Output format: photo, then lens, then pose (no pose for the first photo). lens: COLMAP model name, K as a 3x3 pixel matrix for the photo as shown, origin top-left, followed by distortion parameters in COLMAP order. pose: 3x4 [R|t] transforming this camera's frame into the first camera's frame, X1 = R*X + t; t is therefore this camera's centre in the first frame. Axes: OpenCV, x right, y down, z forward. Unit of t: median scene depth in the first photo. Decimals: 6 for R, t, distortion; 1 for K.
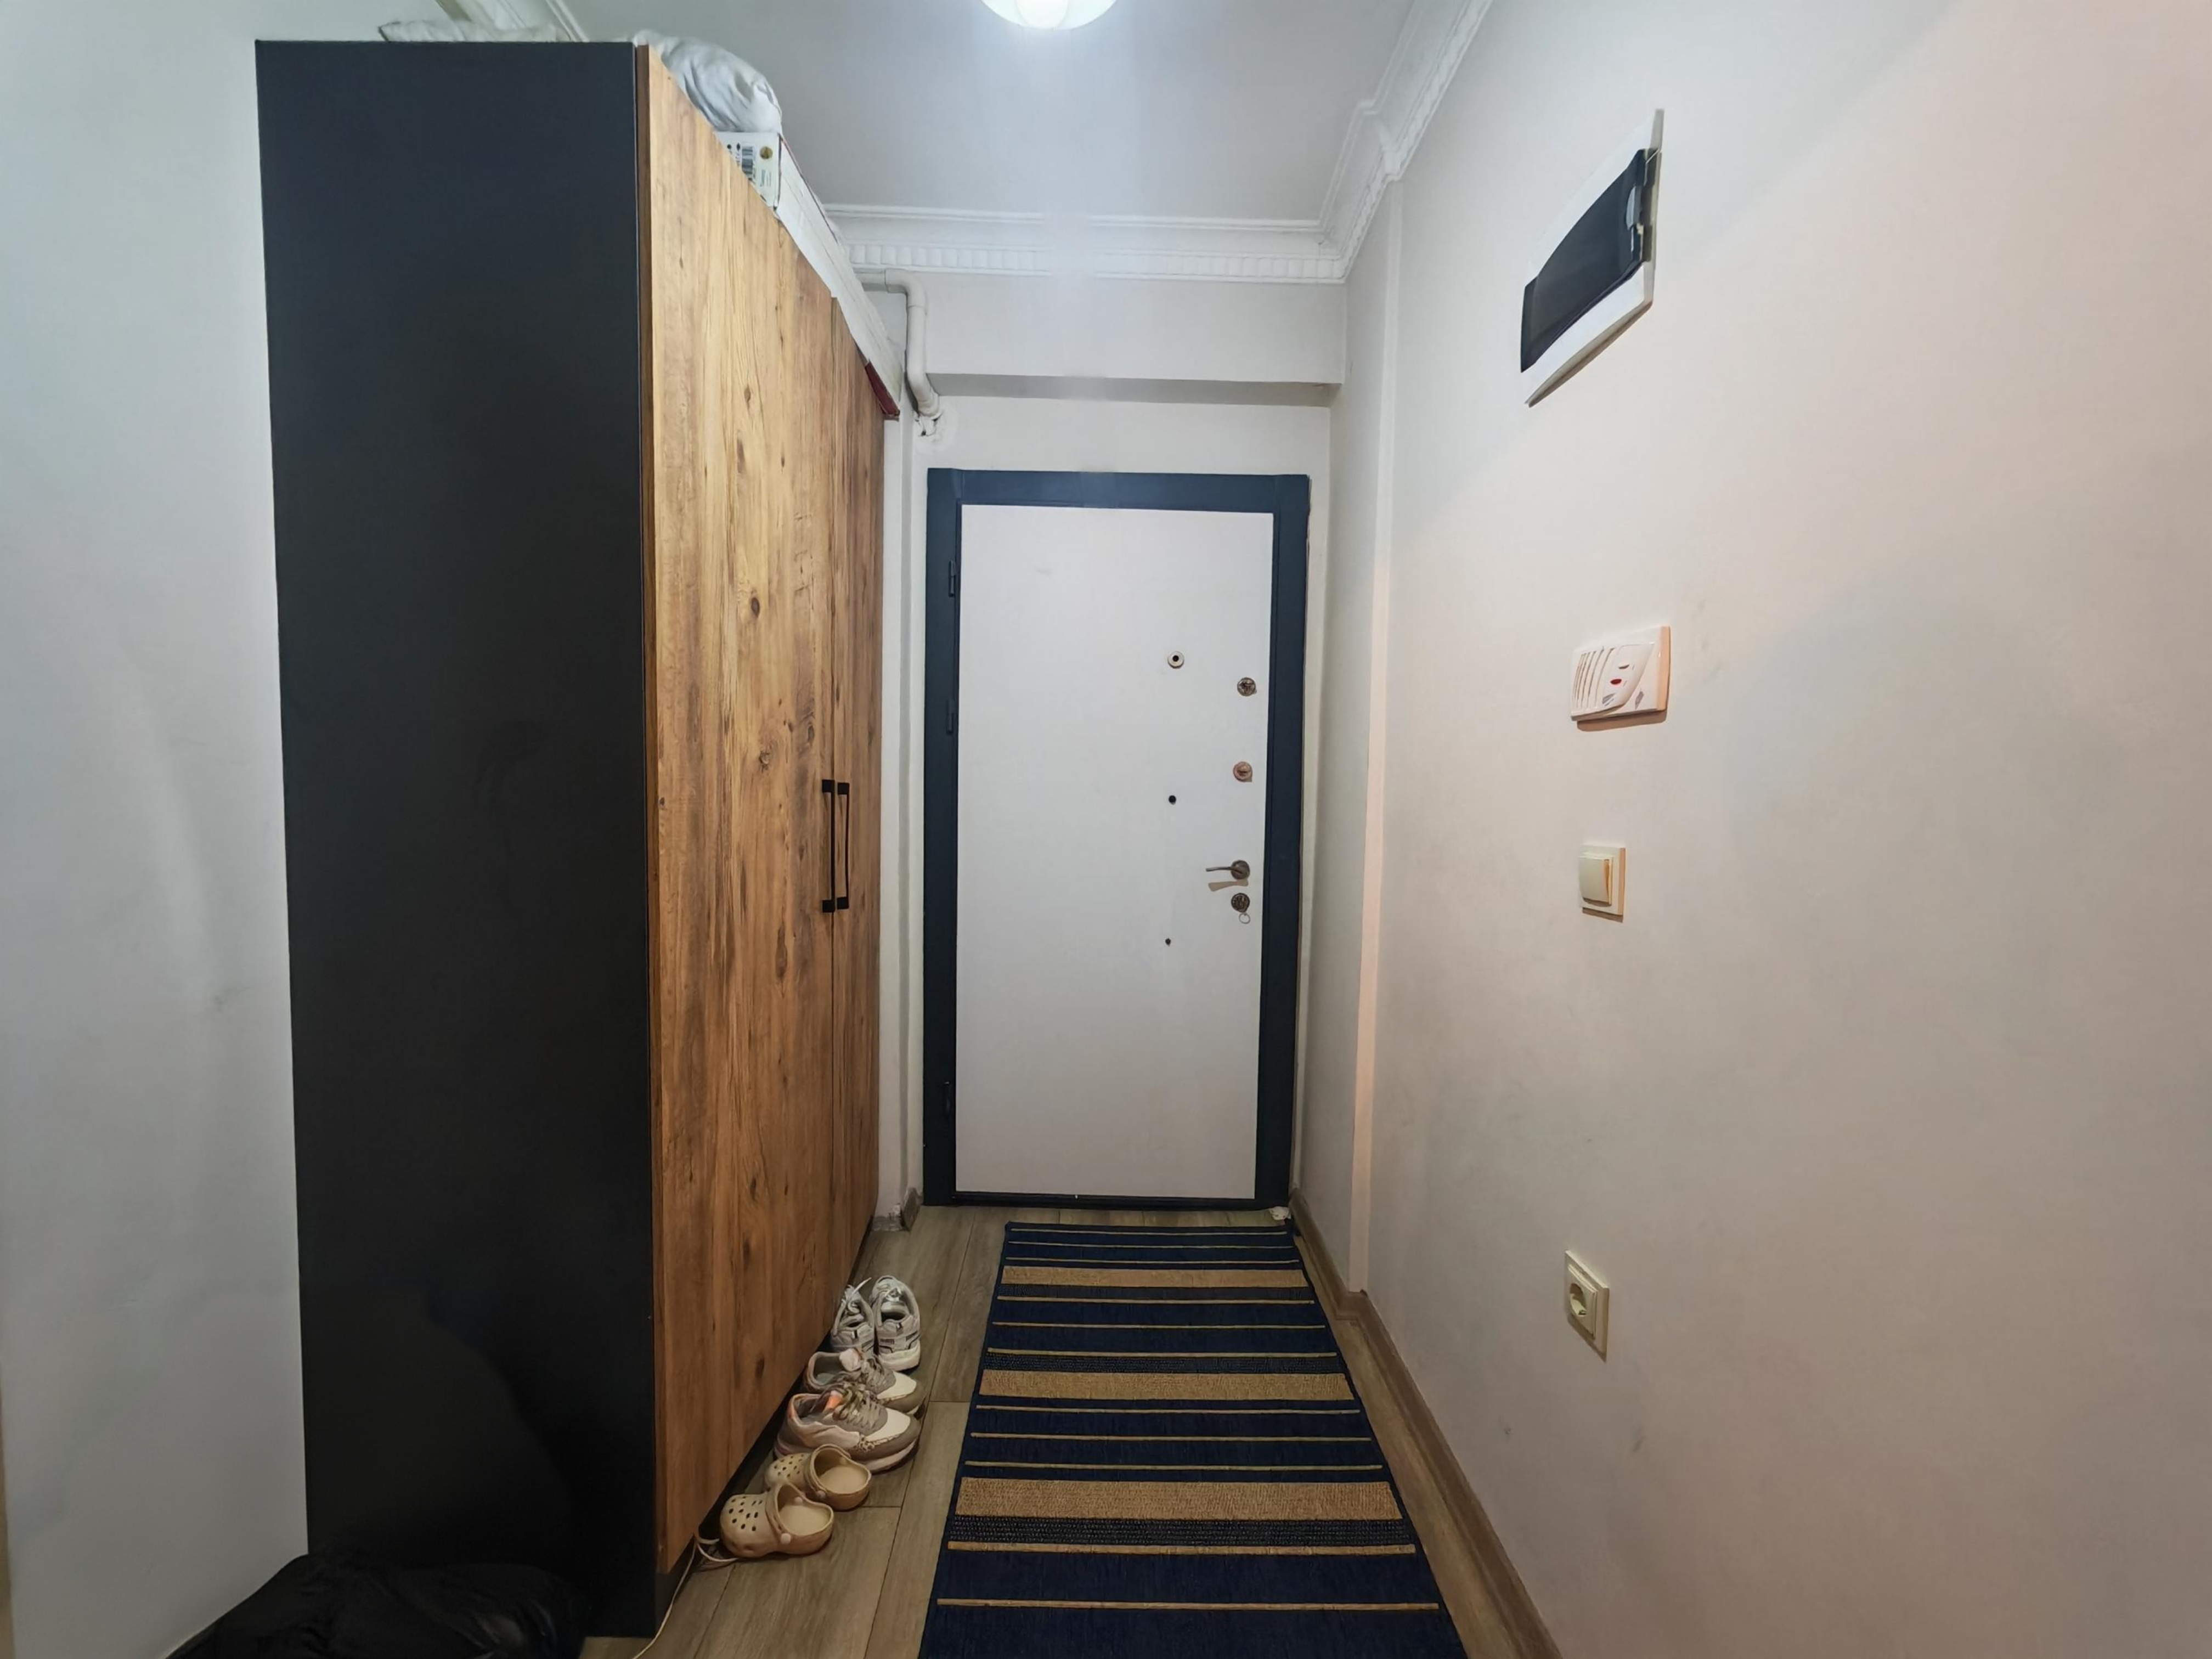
lens RADIAL K [[822.5, 0, 1101.0], [0, 822.5, 825.3], [0, 0, 1]] dist [-0.003341, 0.000510]
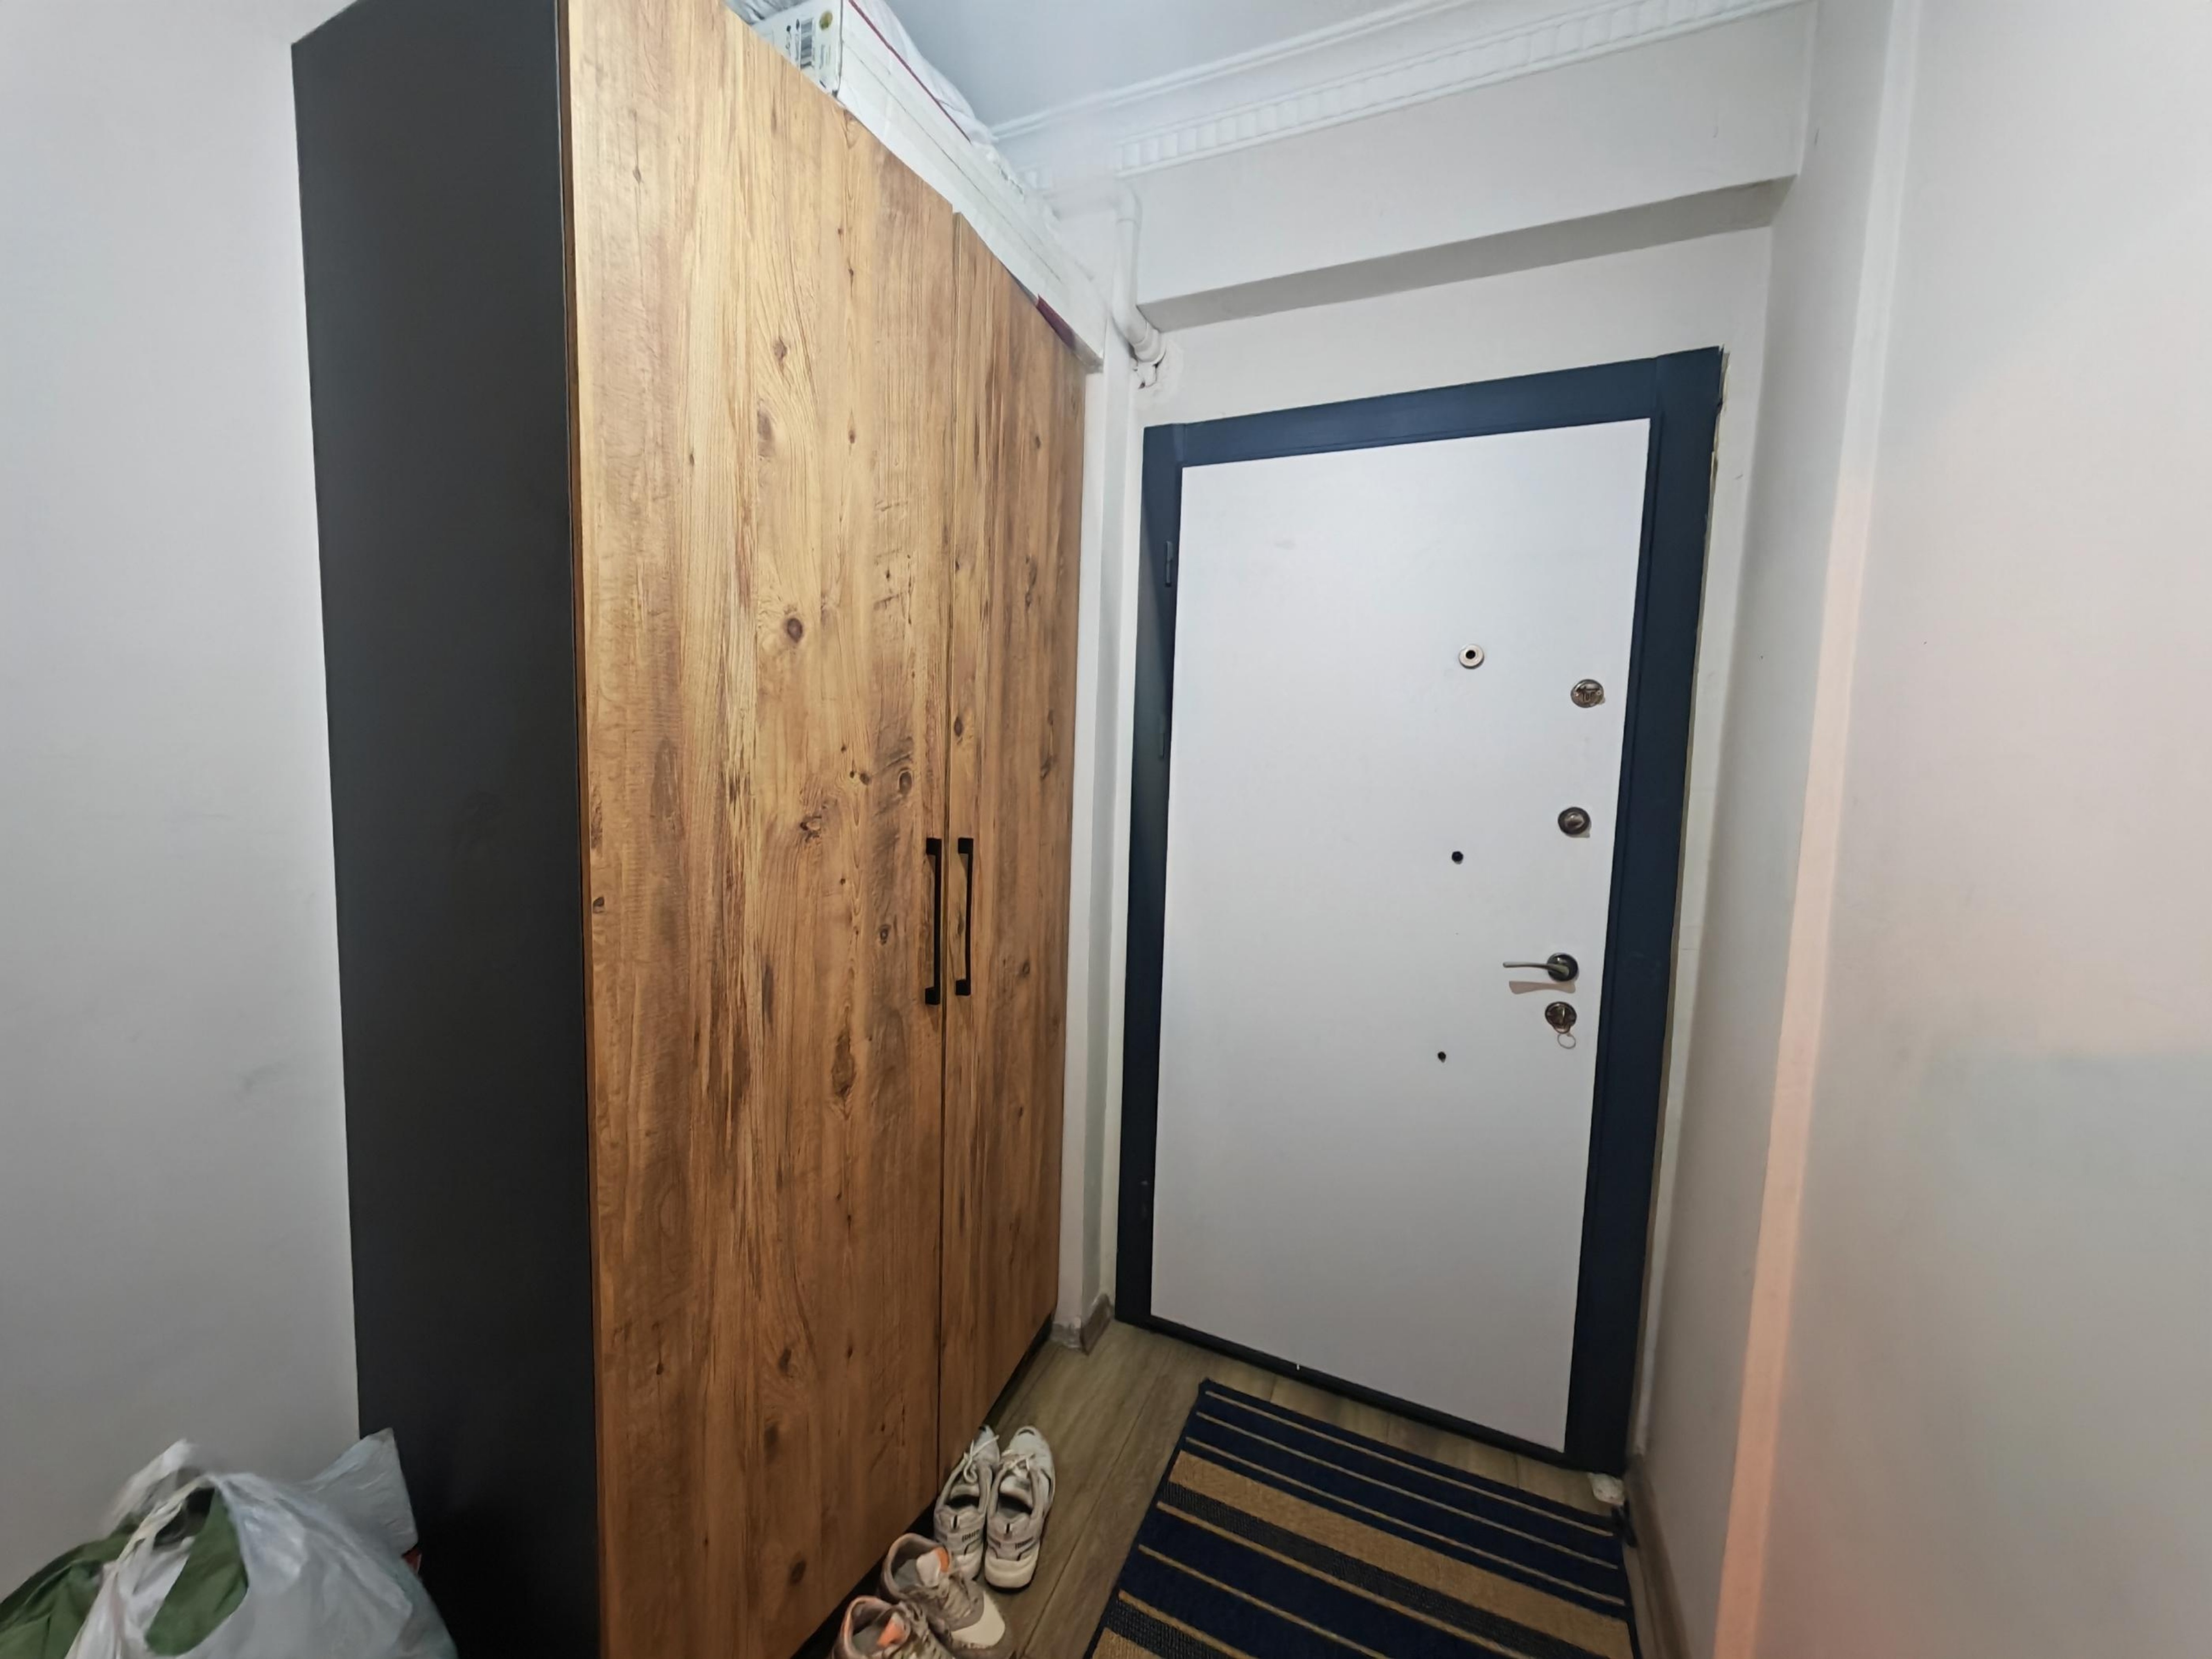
lens RADIAL K [[829.6, 0, 1101.5], [0, 829.6, 826.4], [0, 0, 1]] dist [0.000420, 0.000306]
pose [[0.912594, 0.044928, -0.406392, 0.152255], [-0.036063, 0.998915, 0.029452, -0.105436], [0.407274, -0.012222, 0.913224, 0.370296]]
